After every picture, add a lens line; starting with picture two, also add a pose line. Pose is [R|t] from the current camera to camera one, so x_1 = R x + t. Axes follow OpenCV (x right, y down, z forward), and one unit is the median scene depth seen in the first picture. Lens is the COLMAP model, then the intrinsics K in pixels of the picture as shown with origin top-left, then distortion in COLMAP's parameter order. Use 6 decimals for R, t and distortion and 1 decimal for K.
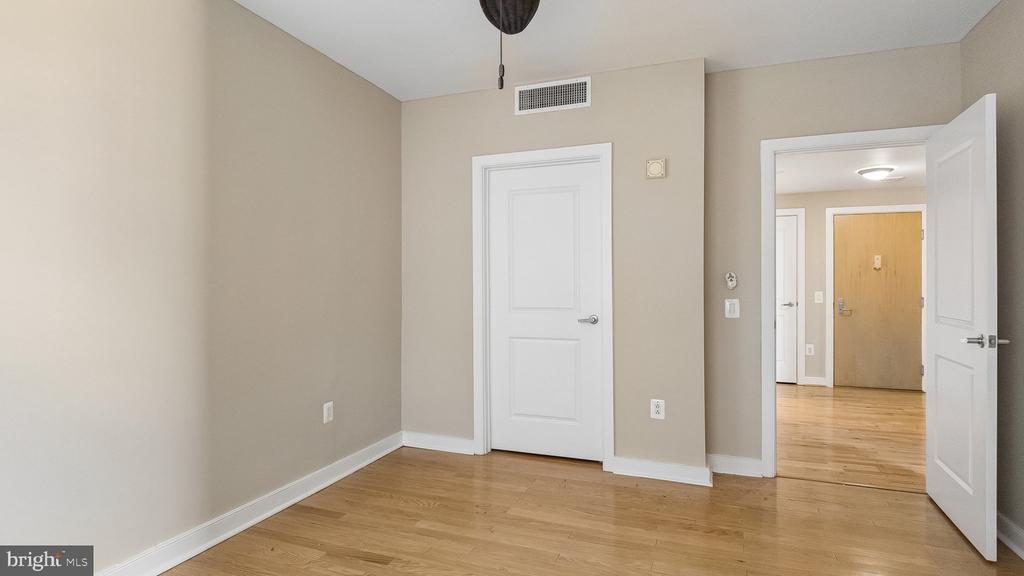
lens RADIAL K [[537.3, 0, 512.4], [0, 537.3, 287.2], [0, 0, 1]] dist [0.053851, -0.055113]
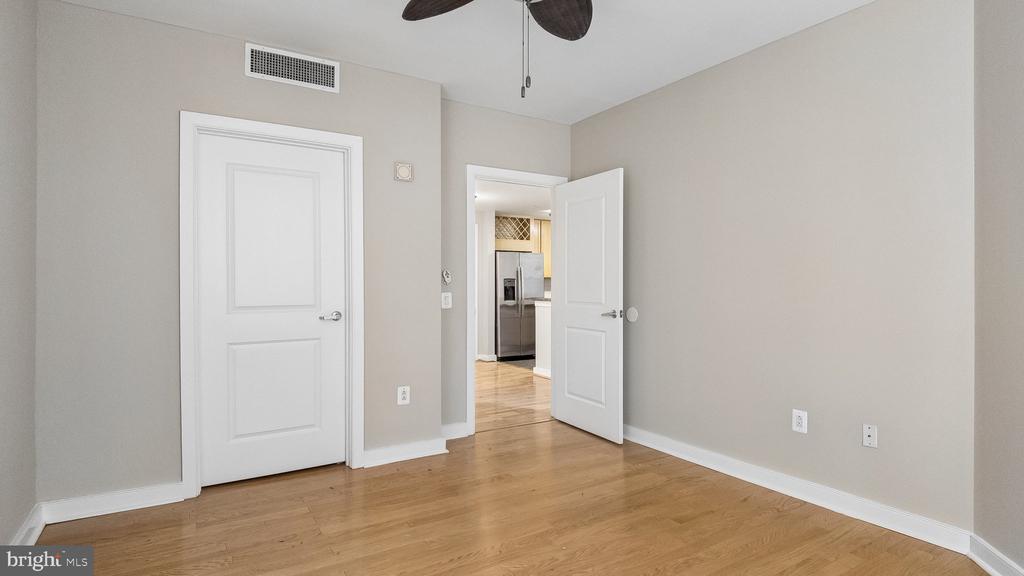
lens RADIAL K [[537.3, 0, 512.4], [0, 537.3, 287.2], [0, 0, 1]] dist [0.053851, -0.055113]
pose [[0.599622, -0.003765, 0.800274, -0.455167], [0.003908, 0.999991, 0.001777, 0.008820], [-0.800274, 0.002063, 0.599631, 0.181097]]
